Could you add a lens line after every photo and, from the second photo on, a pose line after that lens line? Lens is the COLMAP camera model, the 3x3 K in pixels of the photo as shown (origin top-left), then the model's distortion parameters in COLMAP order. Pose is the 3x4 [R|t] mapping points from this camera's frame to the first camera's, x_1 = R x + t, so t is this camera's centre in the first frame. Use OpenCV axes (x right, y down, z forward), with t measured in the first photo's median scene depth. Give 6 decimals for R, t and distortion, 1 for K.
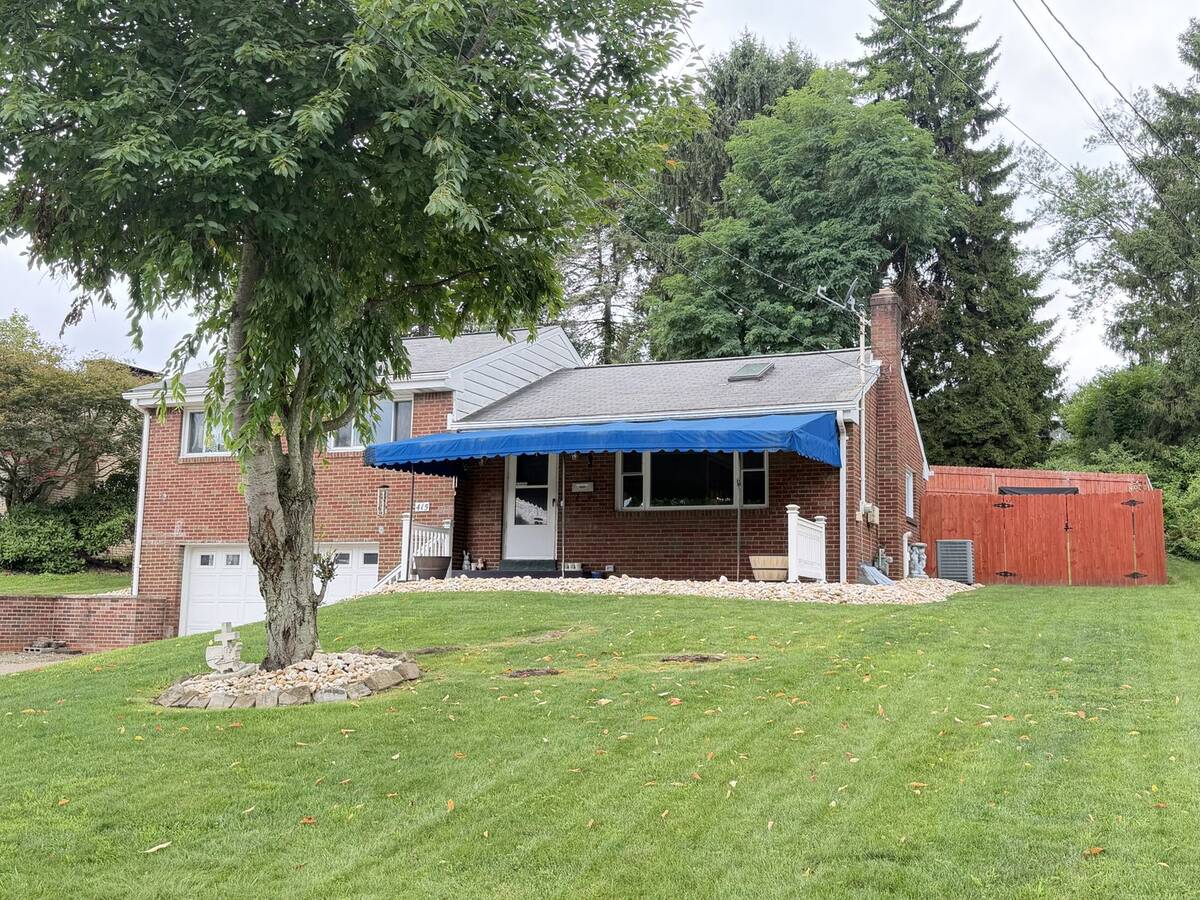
lens RADIAL K [[1185.2, 0, 634.2], [0, 1185.2, 455.4], [0, 0, 1]] dist [0.067623, 0.000000]
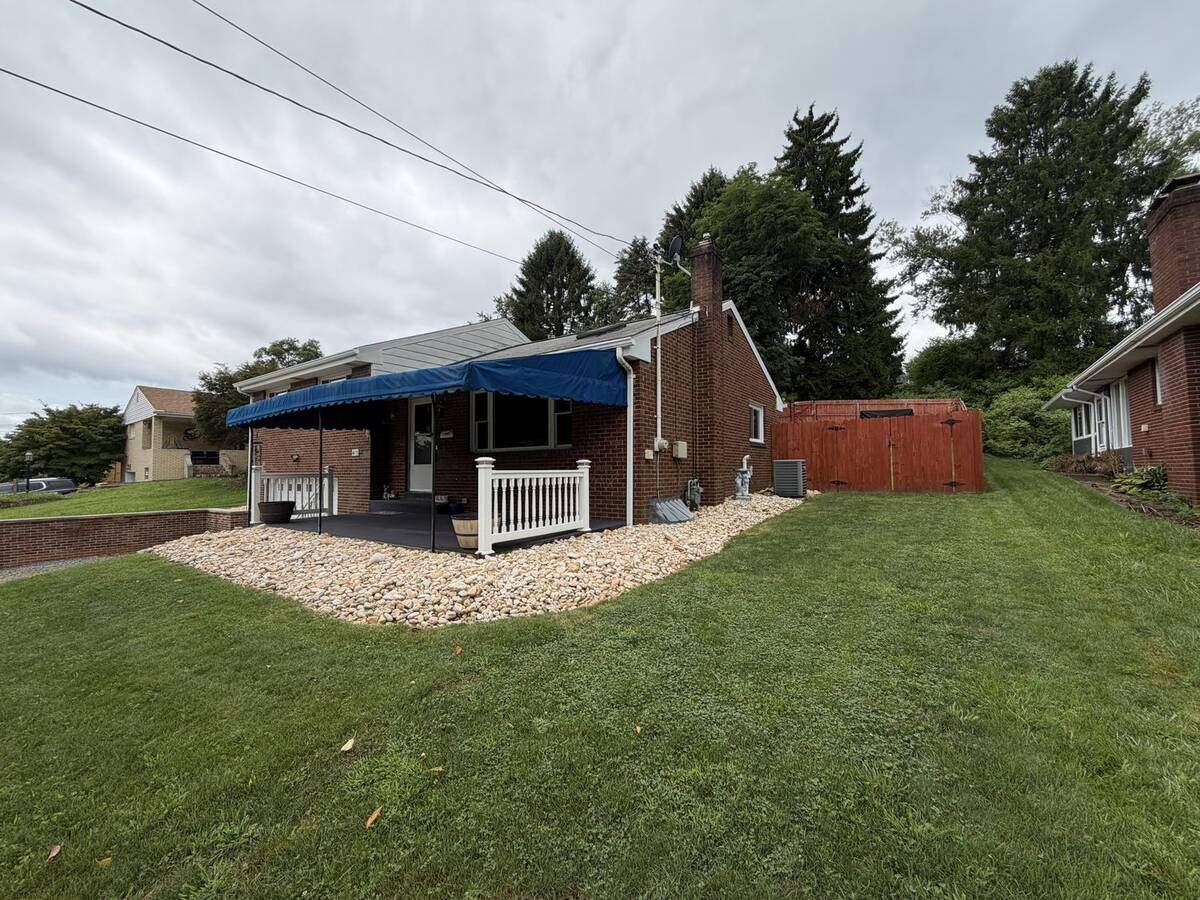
lens RADIAL K [[477.9, 0, 605.4], [0, 477.9, 455.4], [0, 0, 1]] dist [0.001480, -0.000581]
pose [[0.972694, -0.031601, -0.229932, 0.195867], [0.054453, 0.994107, 0.093730, 0.009864], [0.225615, -0.103691, 0.968683, 0.475288]]
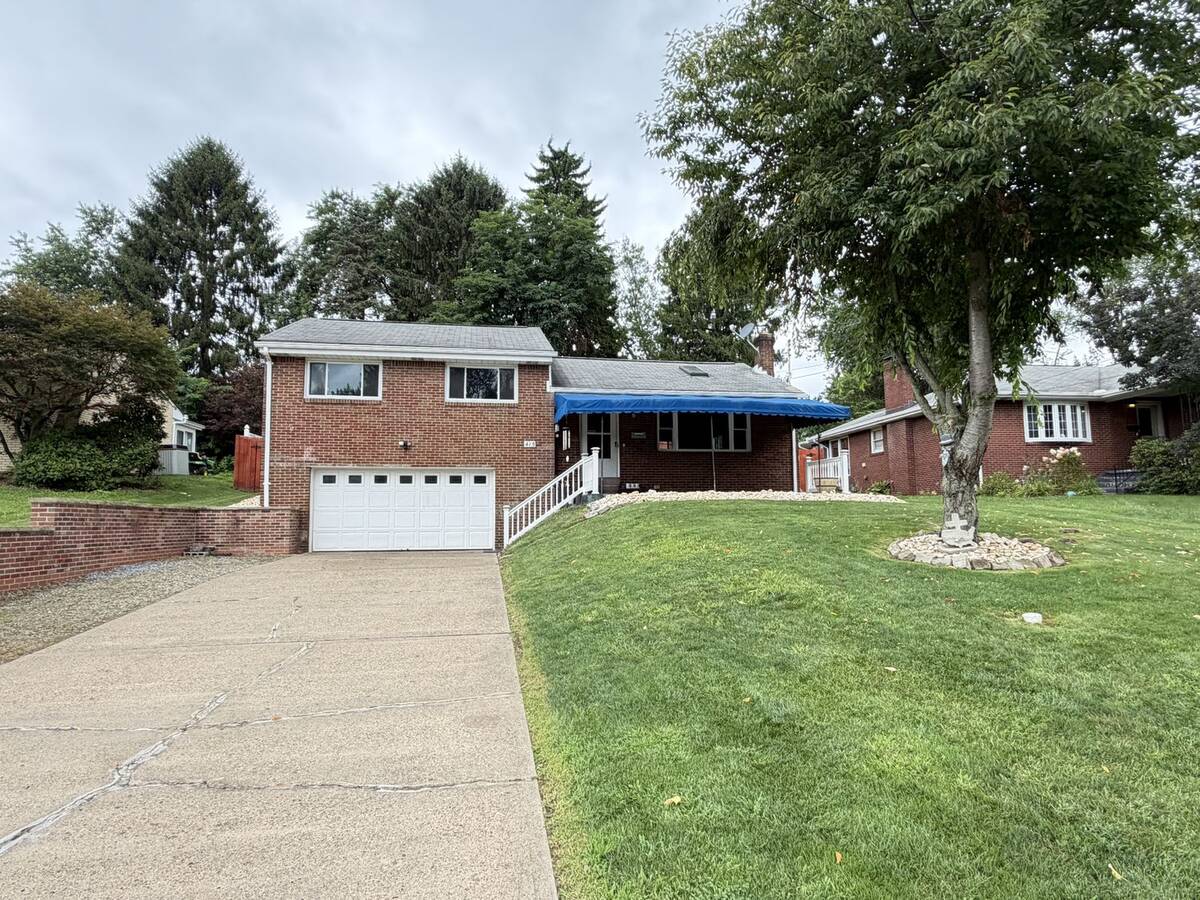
lens RADIAL K [[700.1, 0, 605.6], [0, 700.1, 447.8], [0, 0, 1]] dist [0.001529, 0.004117]
pose [[0.853305, 0.033617, 0.520327, -0.477739], [-0.047633, 0.998773, 0.013587, 0.028239], [-0.519231, -0.036379, 0.853859, 0.201042]]
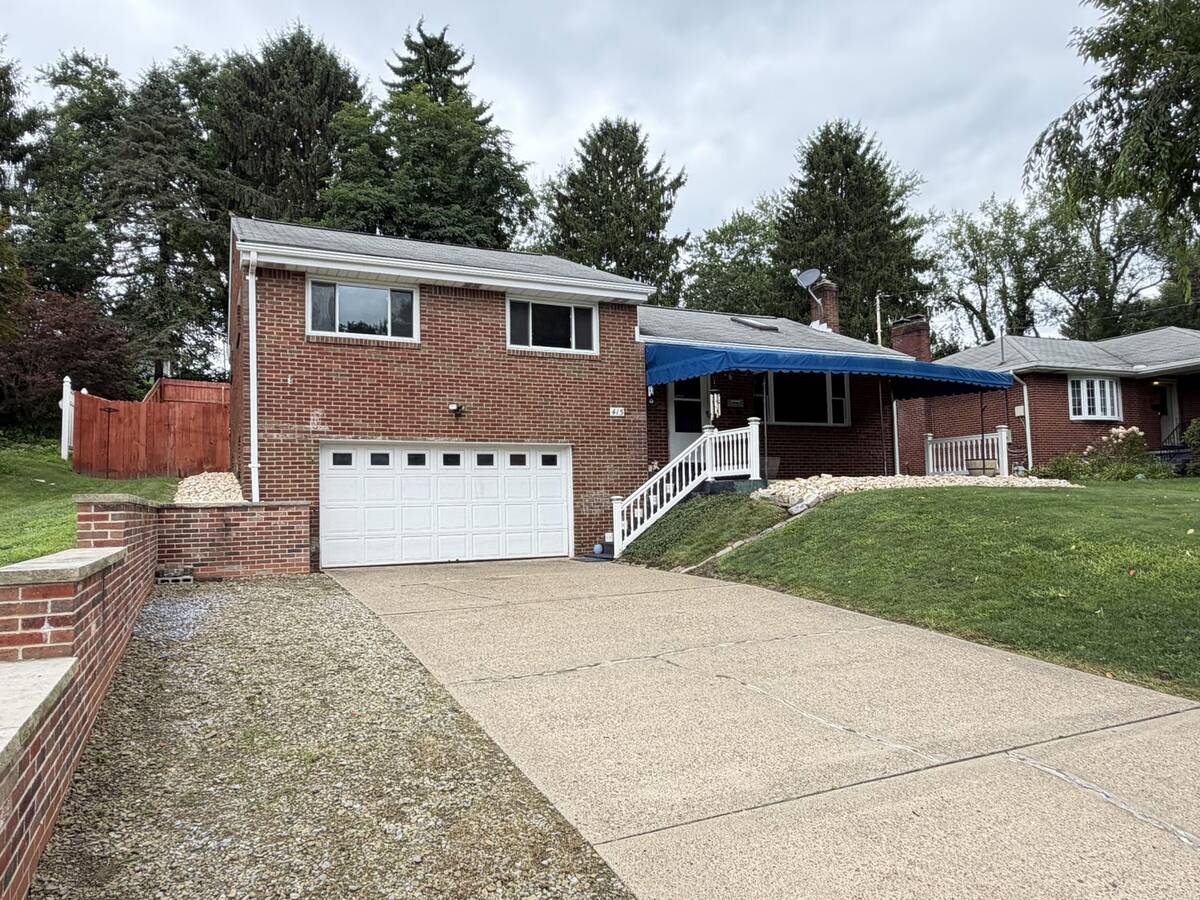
lens RADIAL K [[813.0, 0, 604.7], [0, 813.0, 449.1], [0, 0, 1]] dist [-0.000078, 0.001377]
pose [[0.682196, 0.021022, 0.730867, -0.629421], [-0.063966, 0.997470, 0.031016, 0.048434], [-0.728366, -0.067909, 0.681815, 0.452884]]
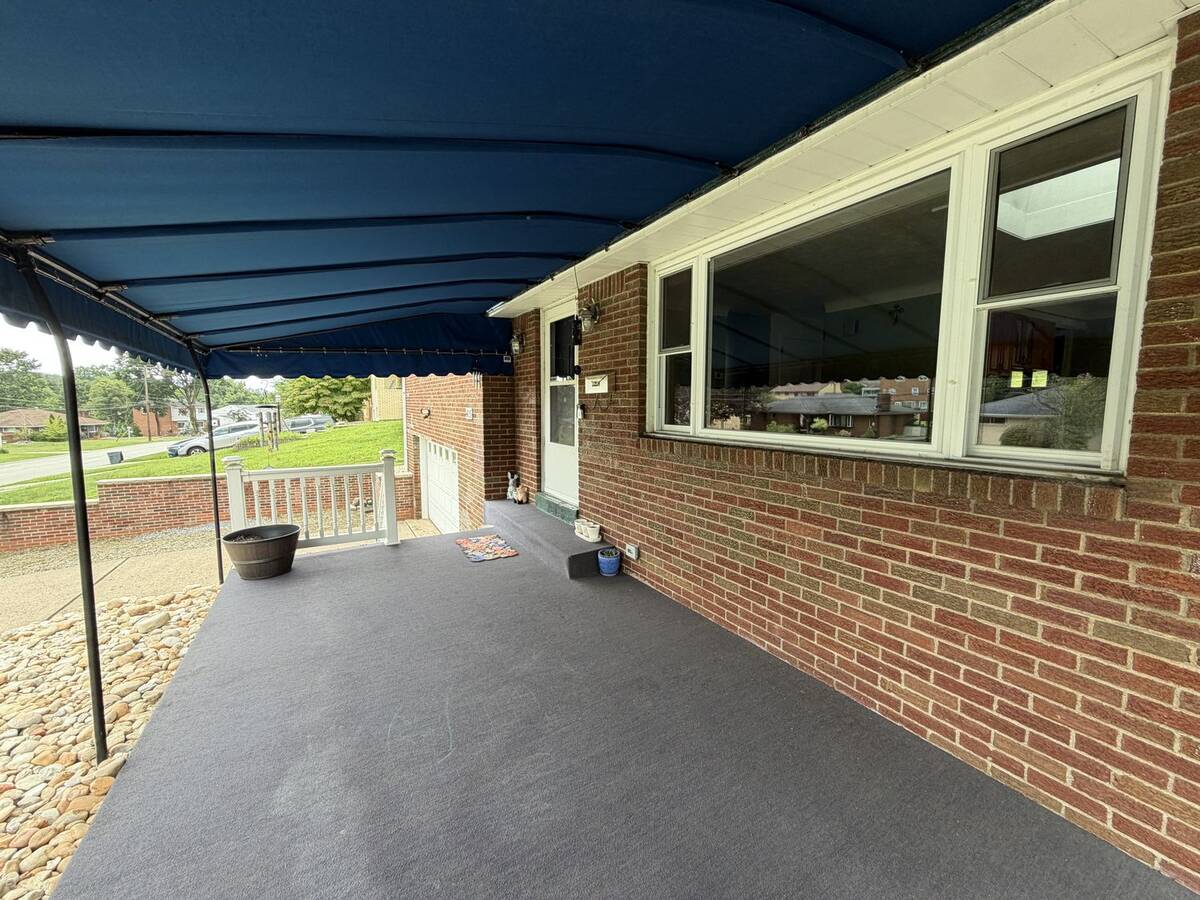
lens RADIAL K [[477.9, 0, 598.8], [0, 477.9, 449.4], [0, 0, 1]] dist [0.001480, -0.000581]
pose [[0.772712, 0.048728, -0.632884, 0.077292], [0.096815, 0.976336, 0.193378, 0.012325], [0.627331, -0.210698, 0.749708, 0.717392]]
